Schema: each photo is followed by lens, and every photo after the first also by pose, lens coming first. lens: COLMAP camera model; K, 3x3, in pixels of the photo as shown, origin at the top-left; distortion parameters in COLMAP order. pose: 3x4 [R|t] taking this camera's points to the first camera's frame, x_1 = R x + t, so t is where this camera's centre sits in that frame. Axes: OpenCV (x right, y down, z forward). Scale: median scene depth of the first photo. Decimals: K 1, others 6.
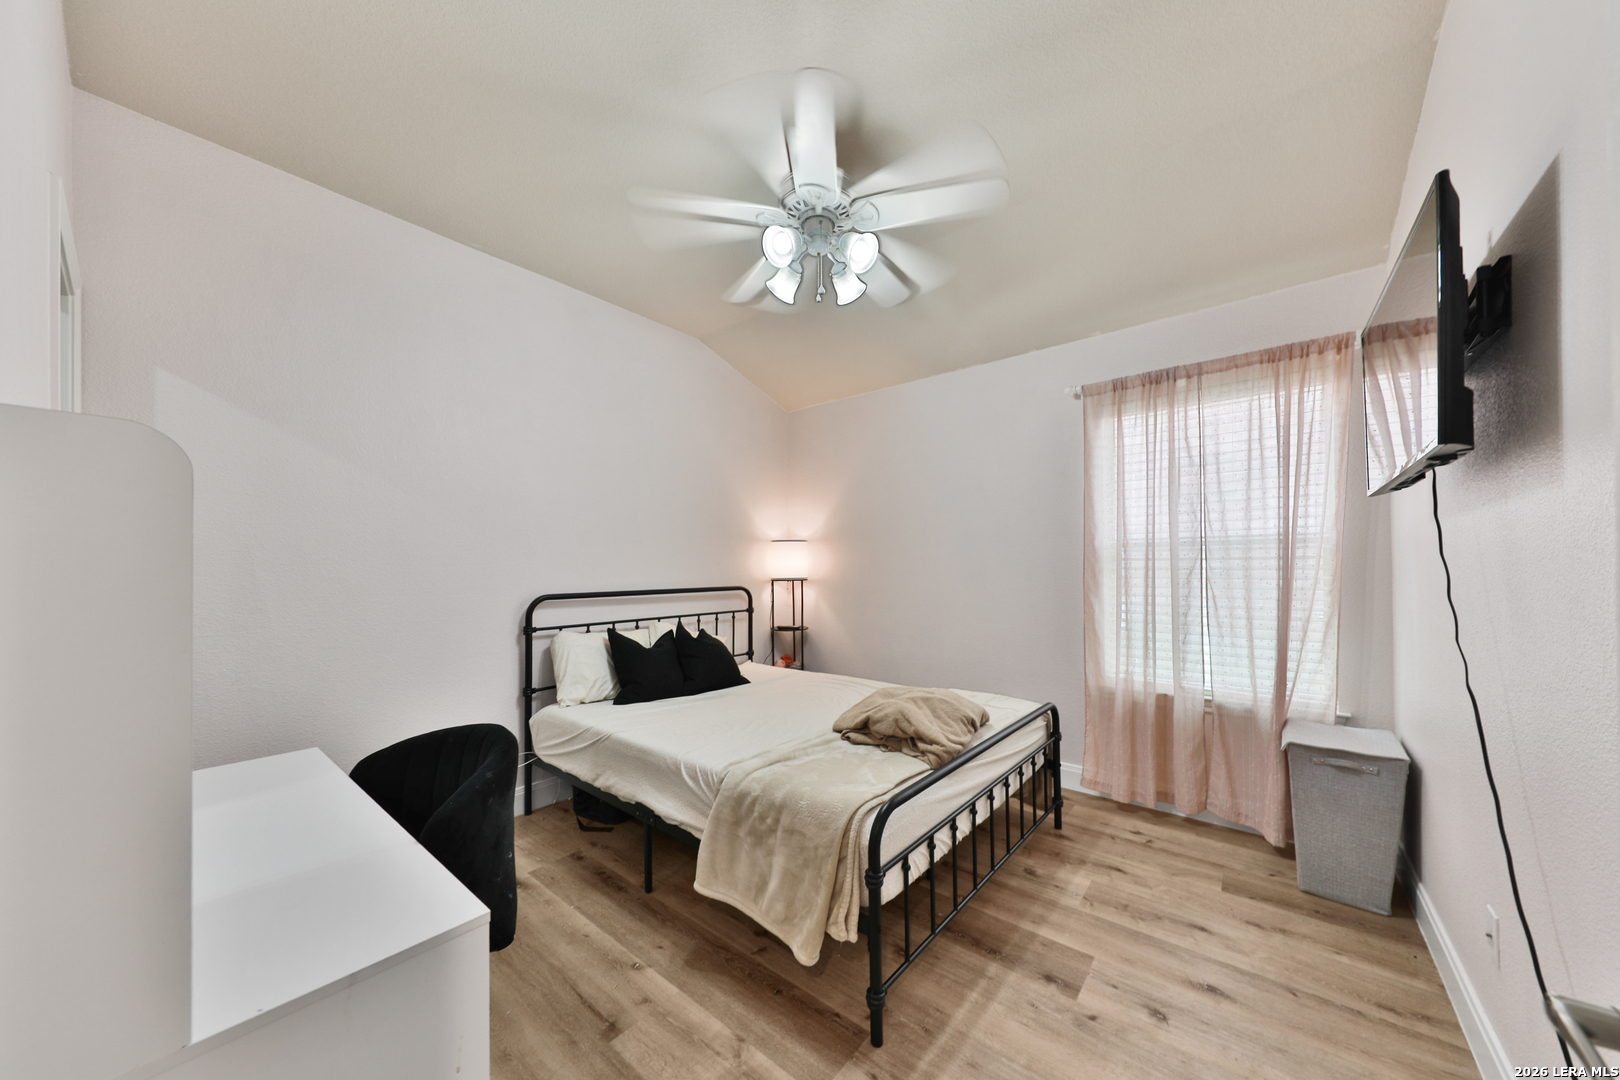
lens RADIAL K [[547.3, 0, 820.6], [0, 547.3, 569.6], [0, 0, 1]] dist [0.010502, -0.000222]
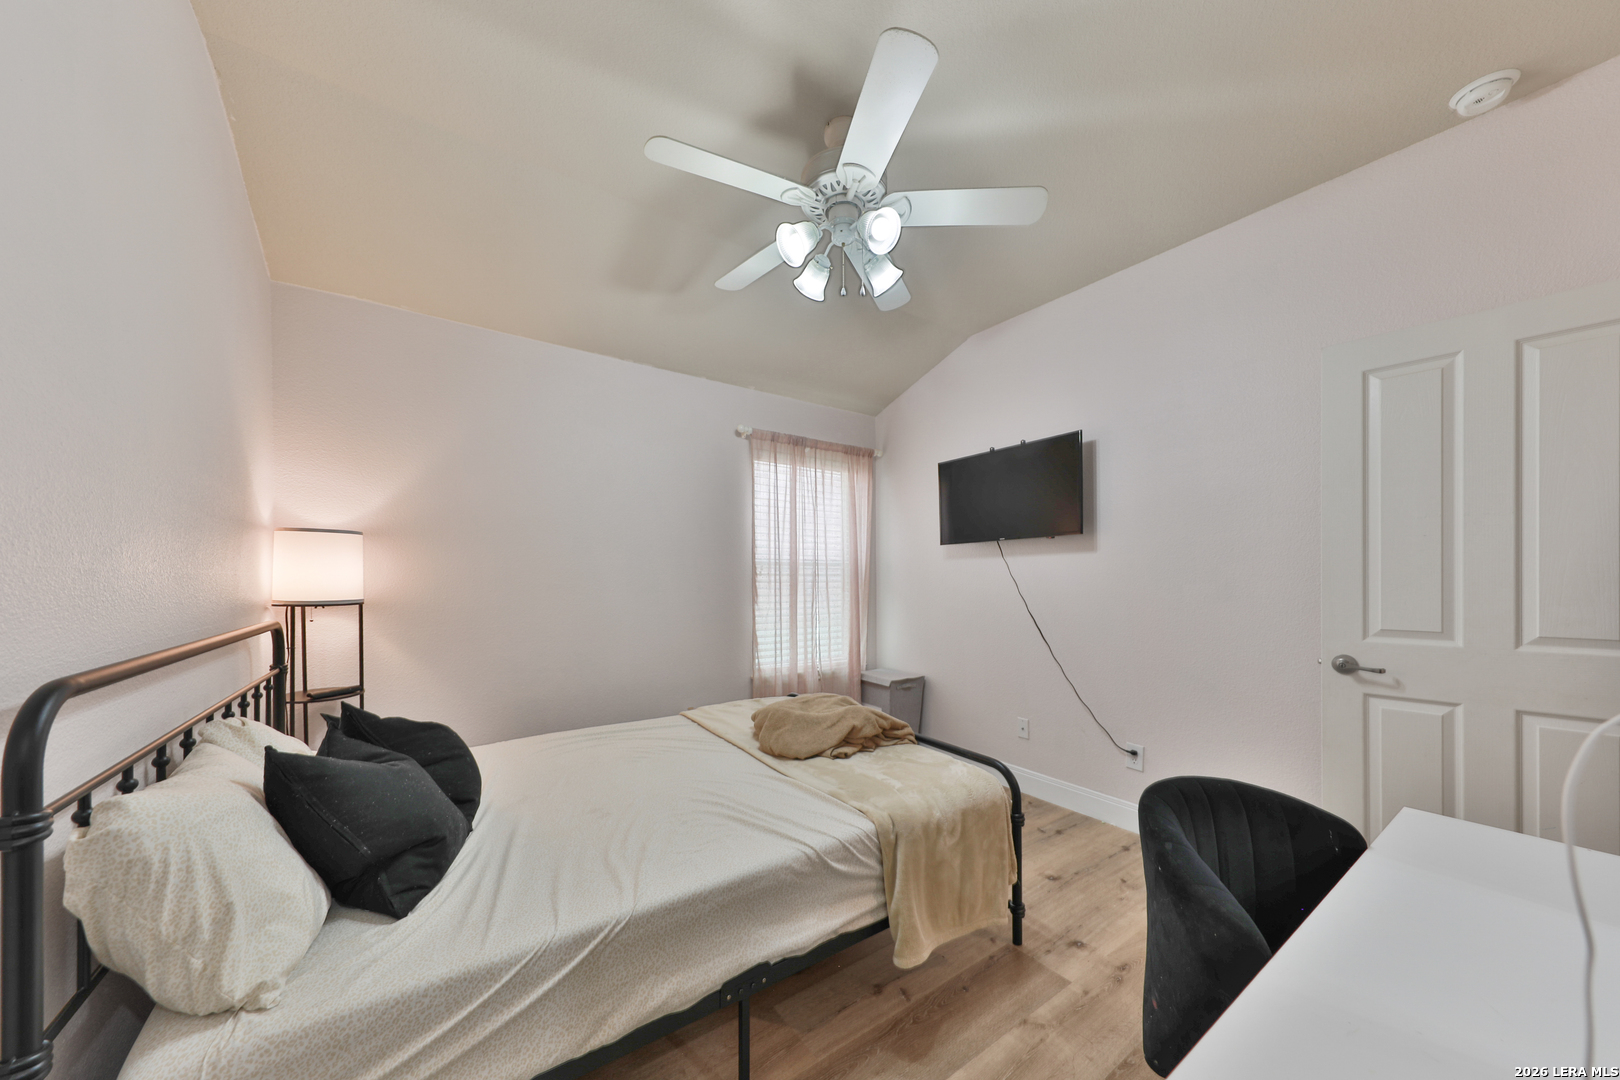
lens RADIAL K [[551.5, 0, 811.9], [0, 551.5, 588.0], [0, 0, 1]] dist [0.011321, -0.000098]
pose [[0.276217, -0.013857, 0.960995, -0.961048], [0.006455, 0.999900, 0.012562, -0.004046], [-0.961074, 0.002733, 0.276279, 0.820421]]
